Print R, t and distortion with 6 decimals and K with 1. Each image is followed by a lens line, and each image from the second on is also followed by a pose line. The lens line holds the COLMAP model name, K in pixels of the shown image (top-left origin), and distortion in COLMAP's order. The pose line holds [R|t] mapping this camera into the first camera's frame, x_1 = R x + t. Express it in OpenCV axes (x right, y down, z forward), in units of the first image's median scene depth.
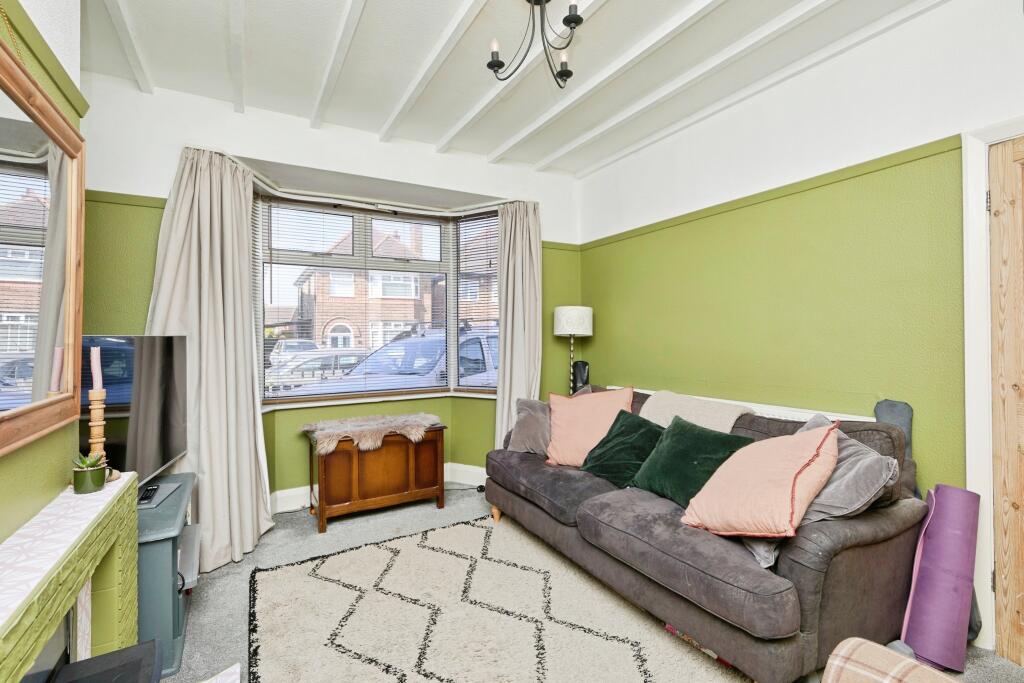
lens RADIAL K [[477.0, 0, 515.4], [0, 477.0, 337.2], [0, 0, 1]] dist [0.000402, 0.000299]
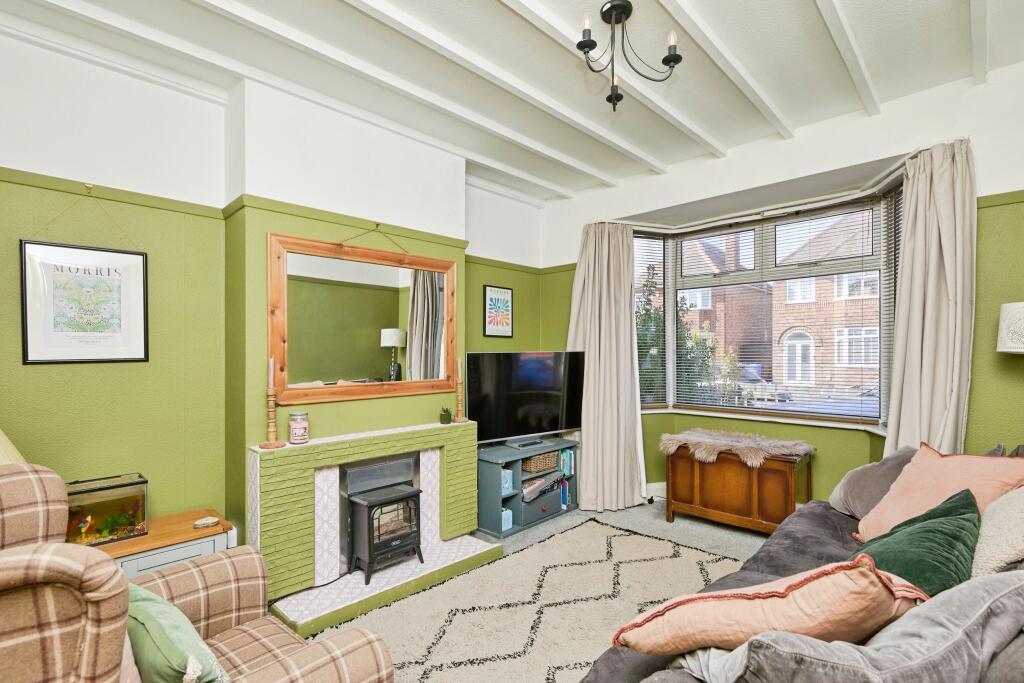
lens RADIAL K [[472.1, 0, 514.9], [0, 472.1, 357.7], [0, 0, 1]] dist [-0.001610, -0.000335]
pose [[0.274092, 0.018966, -0.961516, 0.595730], [-0.005221, 0.999820, 0.018233, -0.006780], [0.961689, 0.000023, 0.274142, 0.336225]]
